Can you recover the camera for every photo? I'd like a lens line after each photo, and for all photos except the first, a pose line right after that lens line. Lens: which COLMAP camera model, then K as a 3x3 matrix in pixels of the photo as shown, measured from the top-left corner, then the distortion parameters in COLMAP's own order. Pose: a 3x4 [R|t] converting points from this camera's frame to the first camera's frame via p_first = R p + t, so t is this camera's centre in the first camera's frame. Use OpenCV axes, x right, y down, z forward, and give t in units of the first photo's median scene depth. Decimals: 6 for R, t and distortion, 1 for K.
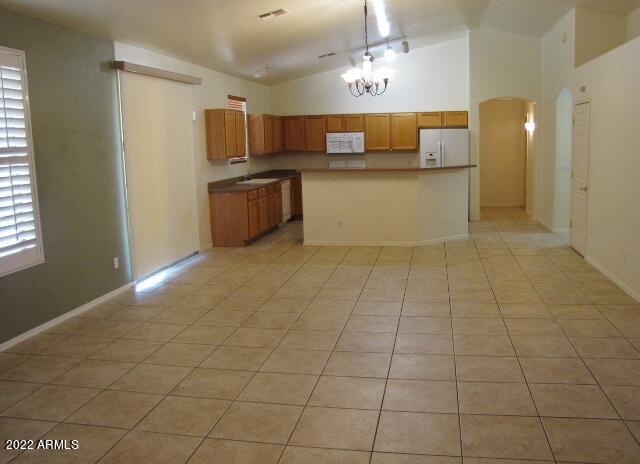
lens RADIAL K [[565.8, 0, 320.8], [0, 565.8, 233.6], [0, 0, 1]] dist [-0.149070, 0.002512]
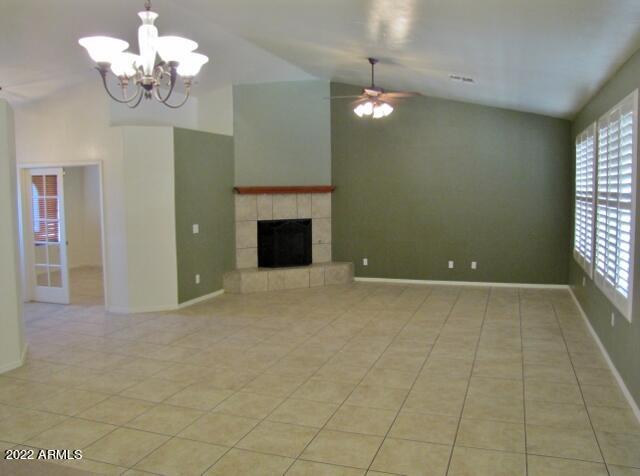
lens RADIAL K [[545.3, 0, 320.9], [0, 545.3, 237.2], [0, 0, 1]] dist [-0.158527, 0.133638]
pose [[-0.989102, 0.025317, 0.145036, -0.145762], [0.060207, 0.968524, 0.241530, -0.343450], [-0.134356, 0.247630, -0.959493, 1.999083]]
